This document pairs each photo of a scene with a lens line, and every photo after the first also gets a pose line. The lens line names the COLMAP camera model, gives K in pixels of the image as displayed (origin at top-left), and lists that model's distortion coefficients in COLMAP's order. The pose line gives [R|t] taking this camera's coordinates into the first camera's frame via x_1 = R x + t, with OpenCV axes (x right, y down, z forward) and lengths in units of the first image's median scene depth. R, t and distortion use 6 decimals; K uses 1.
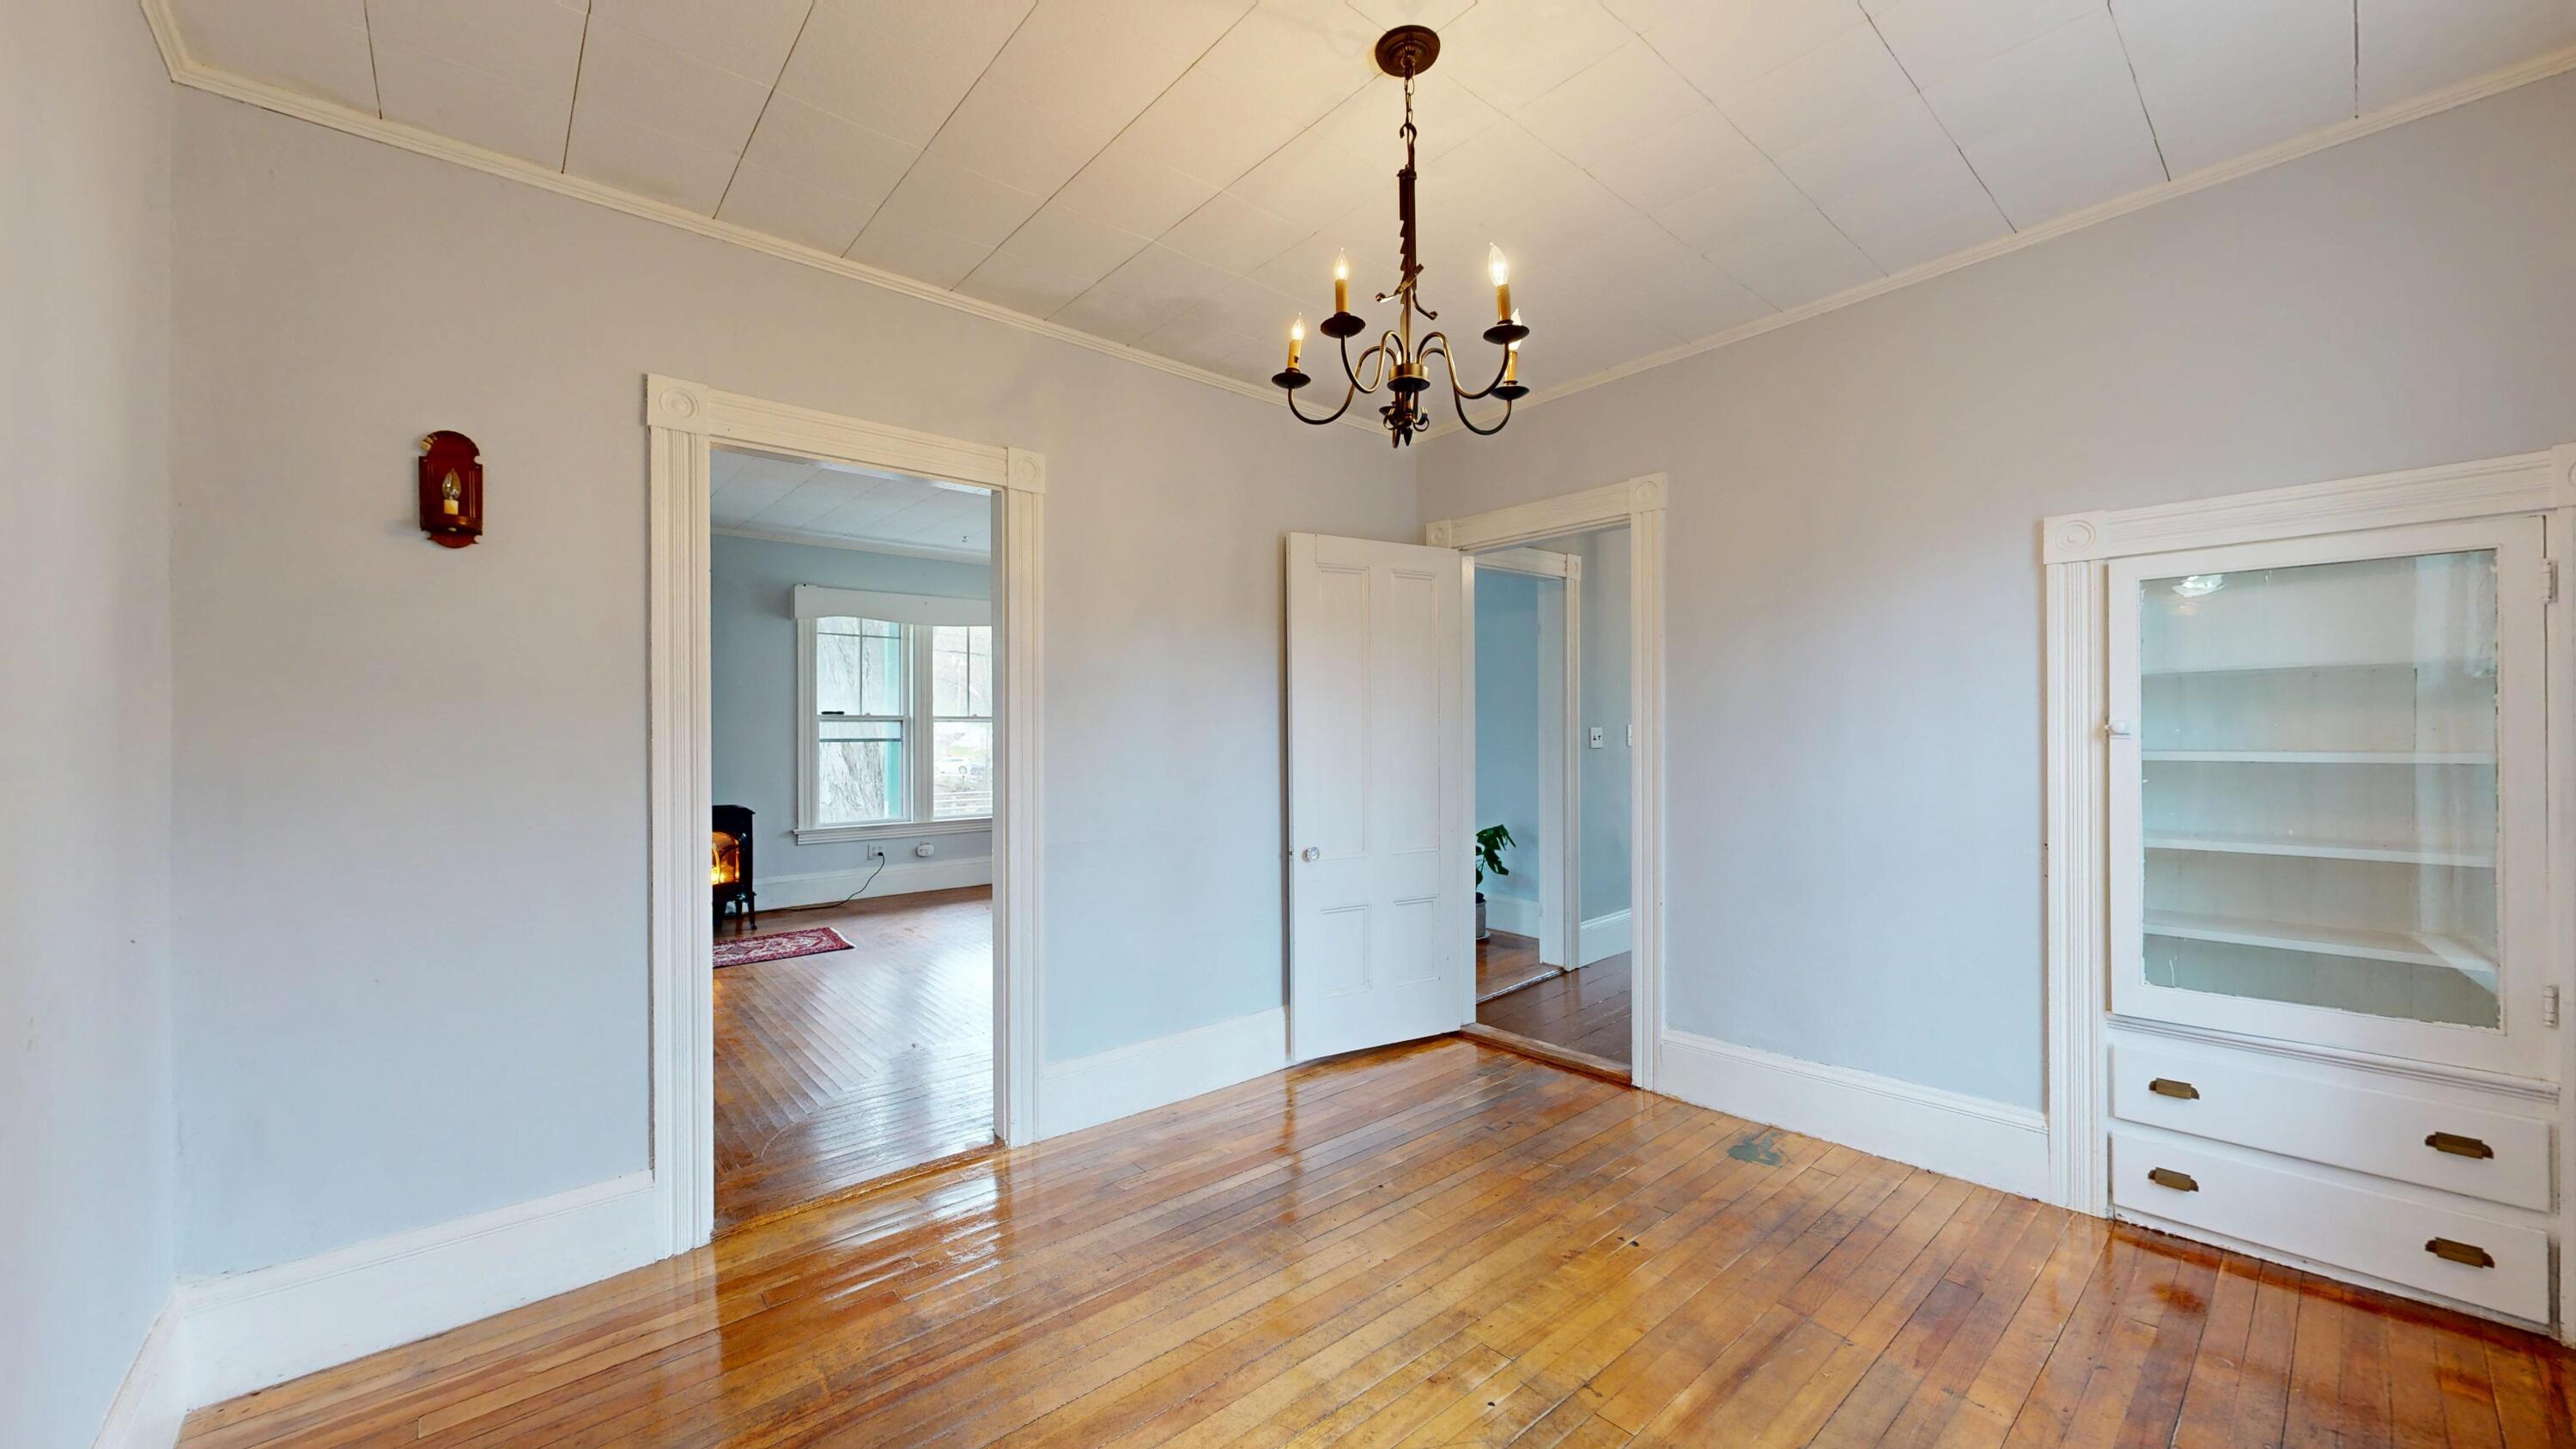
lens RADIAL K [[944.7, 0, 1269.0], [0, 944.7, 725.4], [0, 0, 1]] dist [-0.005334, 0.000835]
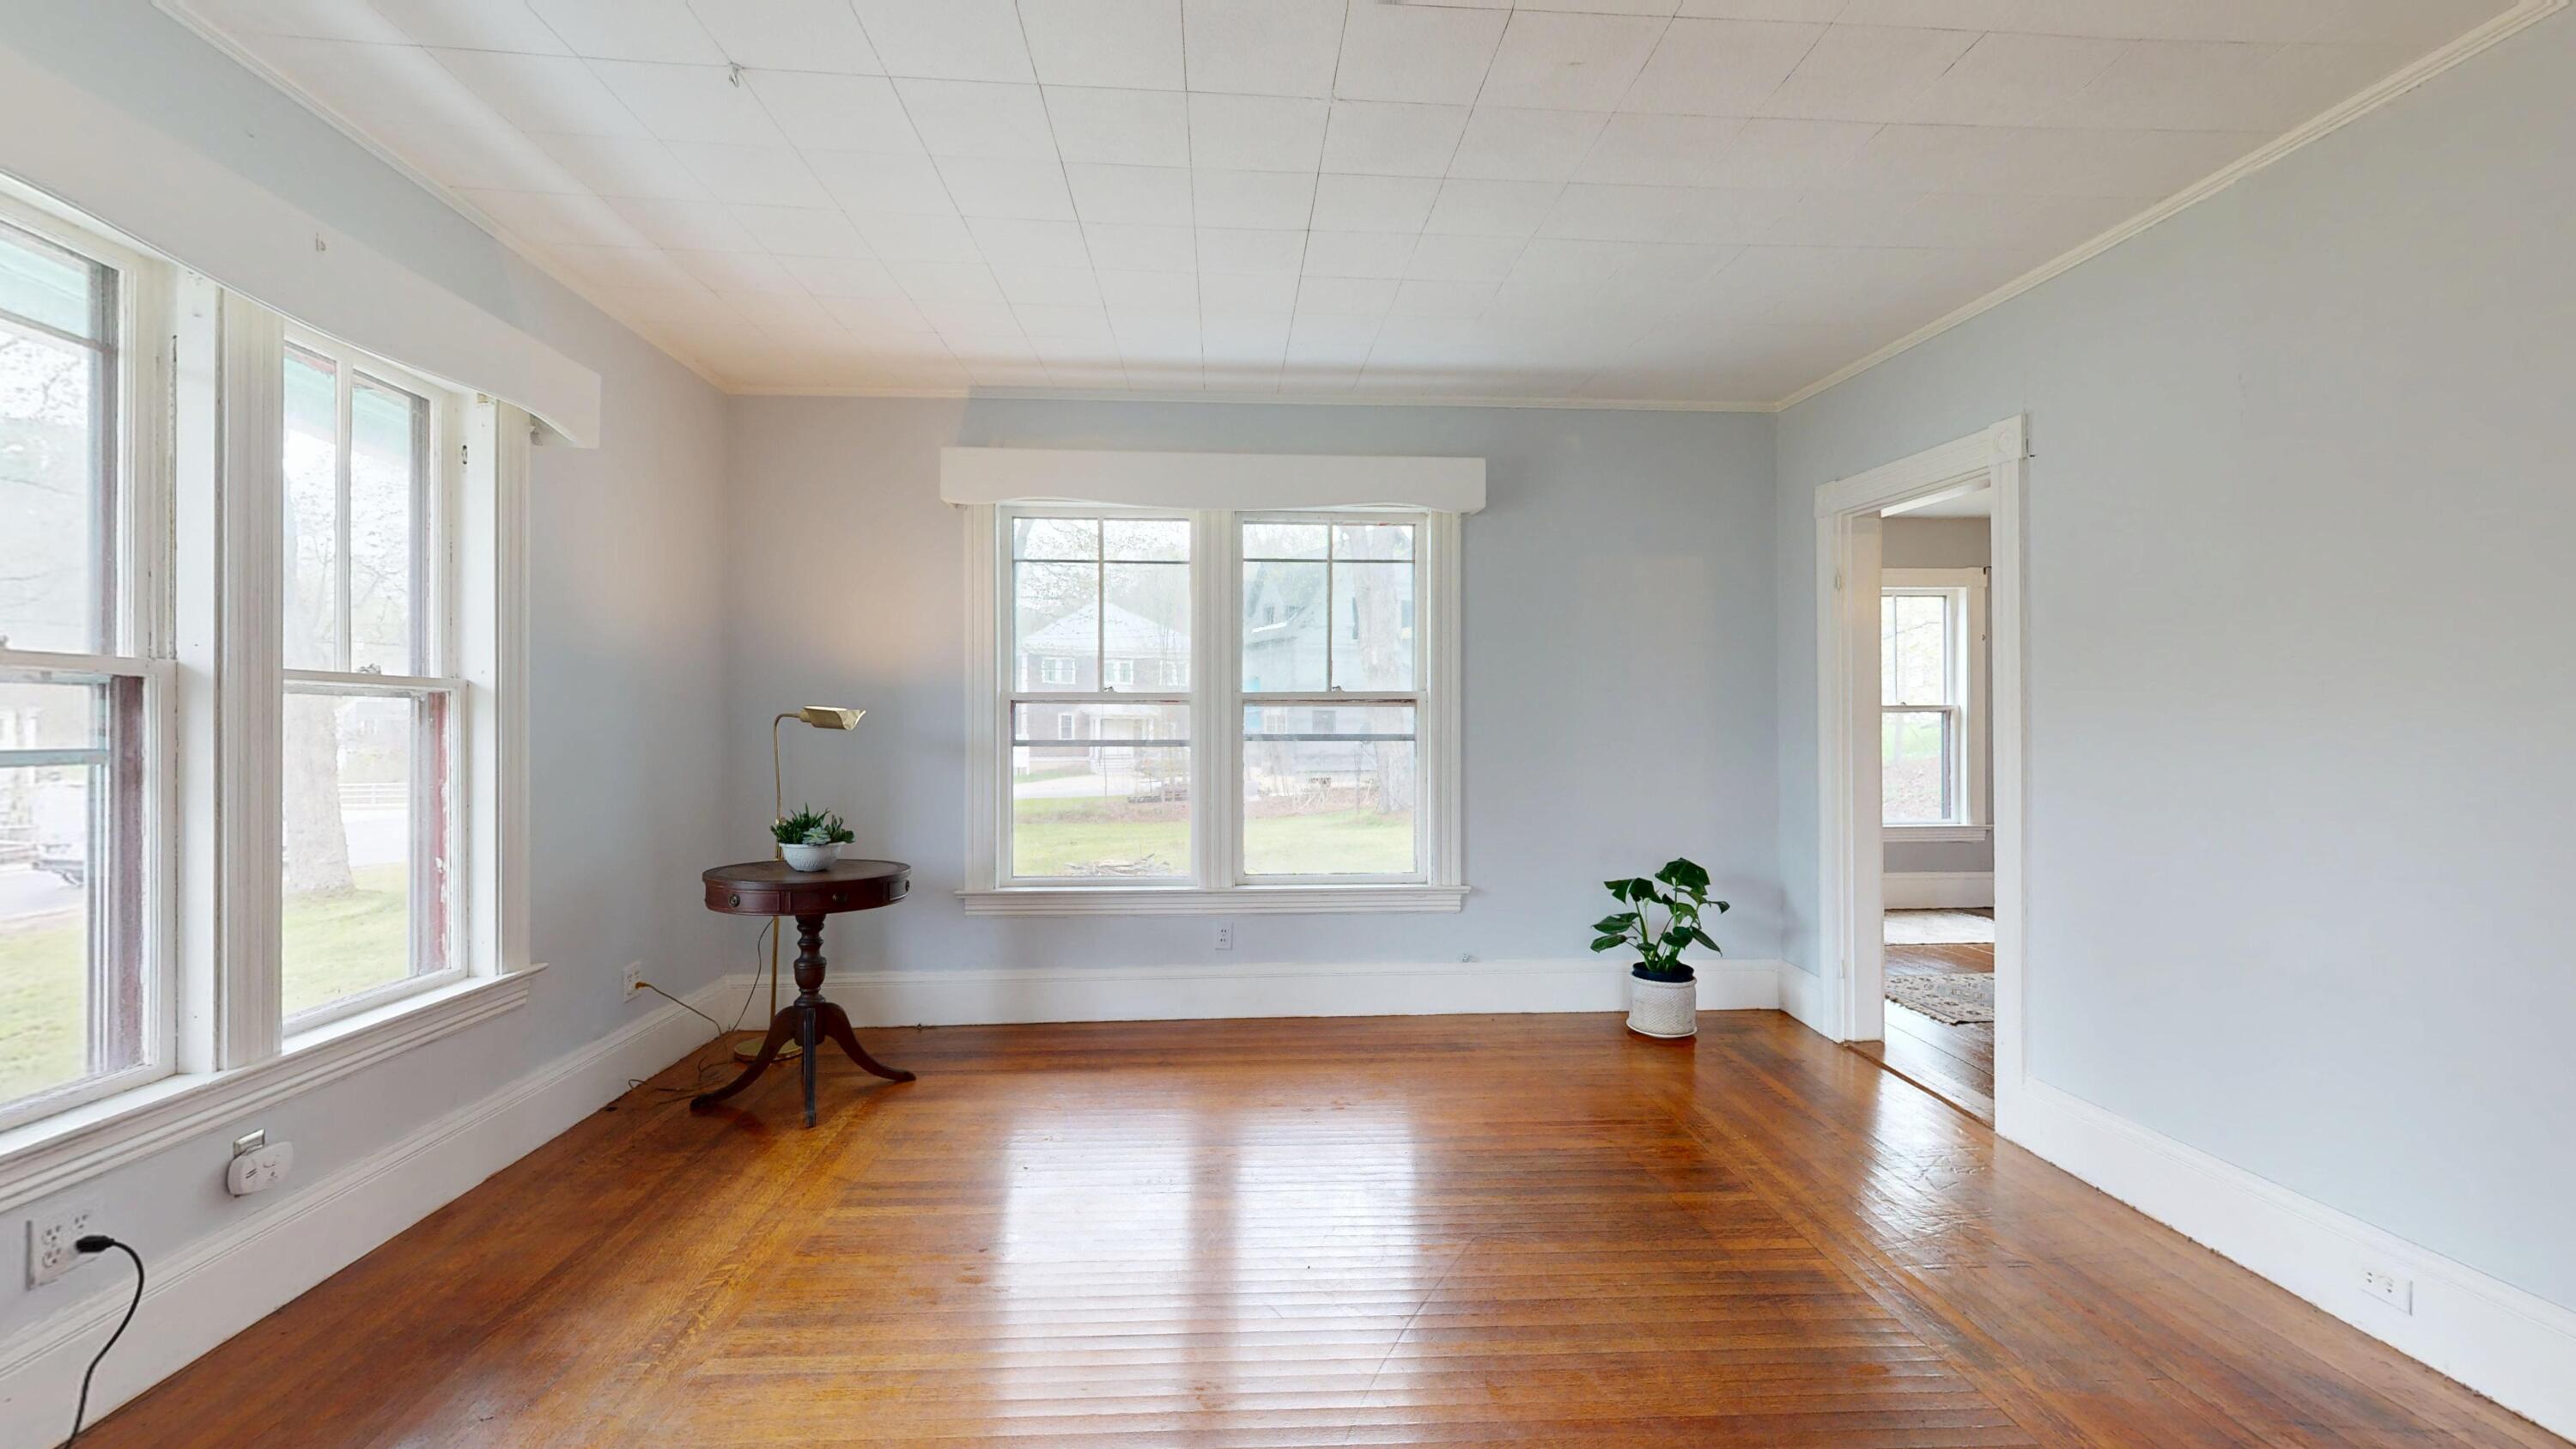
lens RADIAL K [[1070.6, 0, 1293.4], [0, 1070.6, 728.9], [0, 0, 1]] dist [0.000848, -0.000456]
pose [[0.587791, 0.004389, 0.809001, -0.456324], [-0.006894, 0.999976, -0.000416, 0.006270], [-0.808984, -0.005333, 0.587807, 0.606811]]
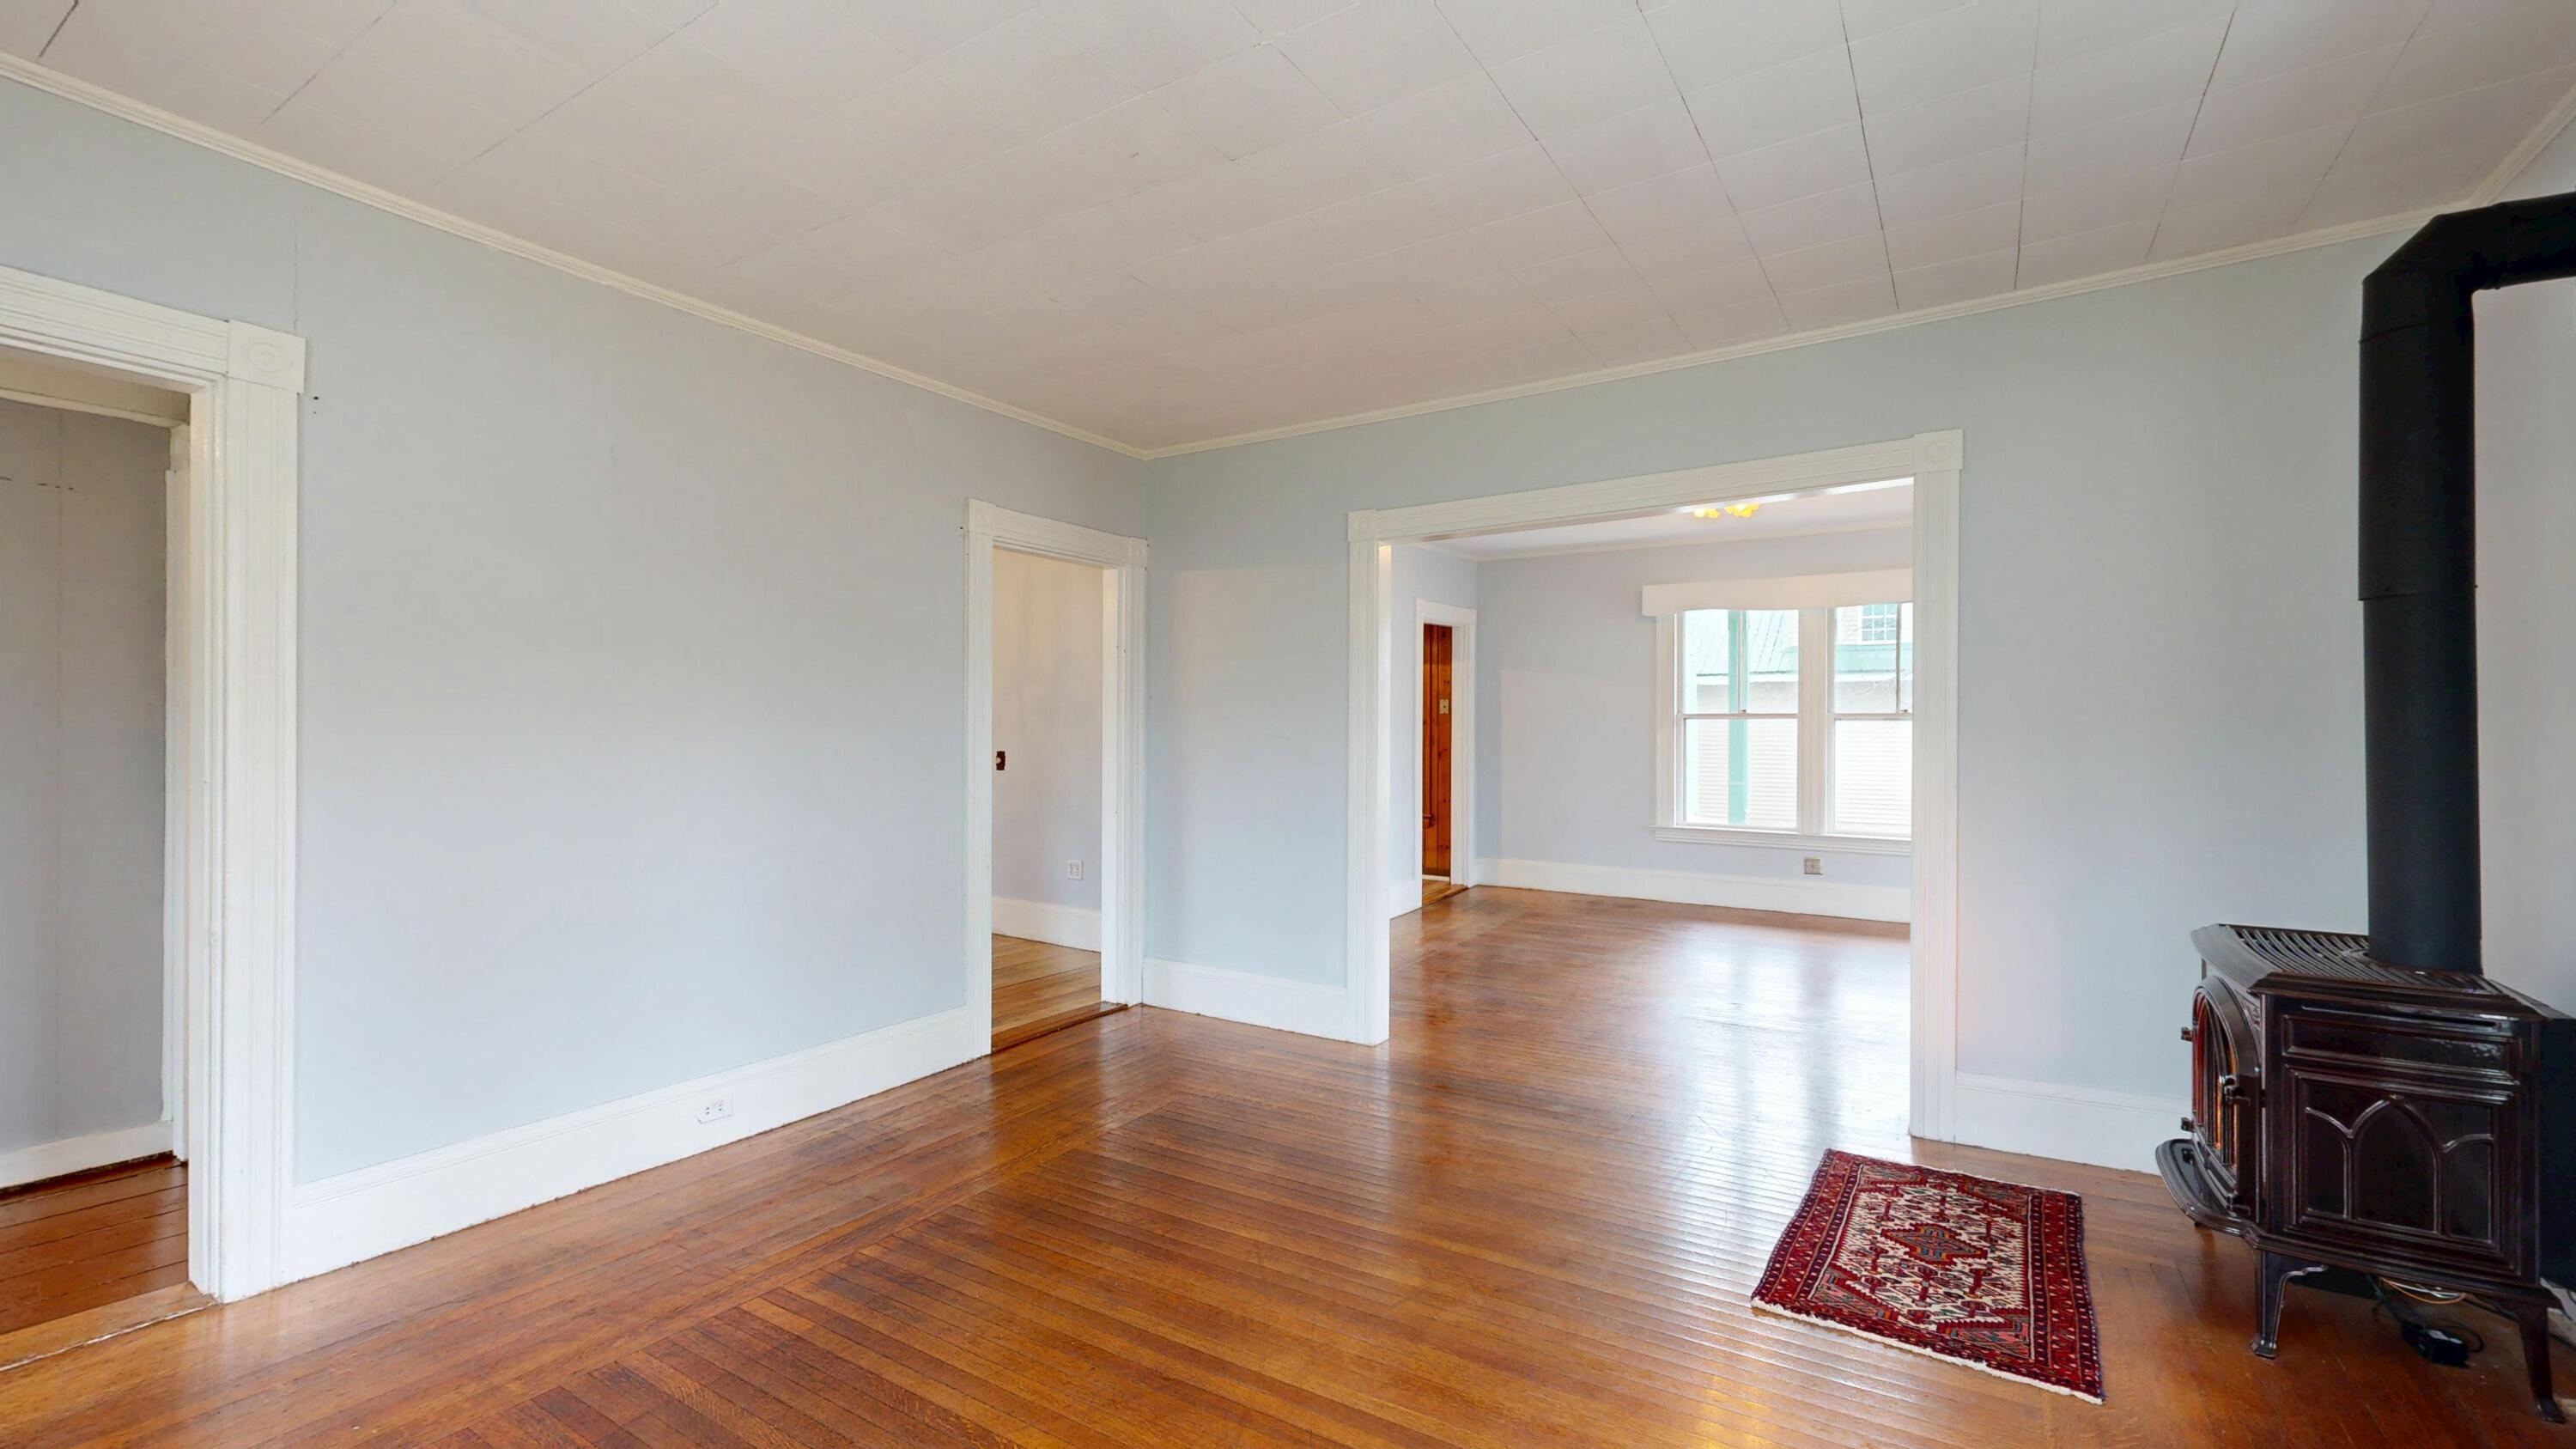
lens RADIAL K [[1070.6, 0, 1281.5], [0, 1070.6, 723.9], [0, 0, 1]] dist [0.000848, -0.000456]
pose [[-0.954036, 0.003833, -0.299669, -0.101513], [0.006671, 0.999942, -0.008448, 0.003238], [0.299619, -0.010059, -0.954006, 1.068973]]
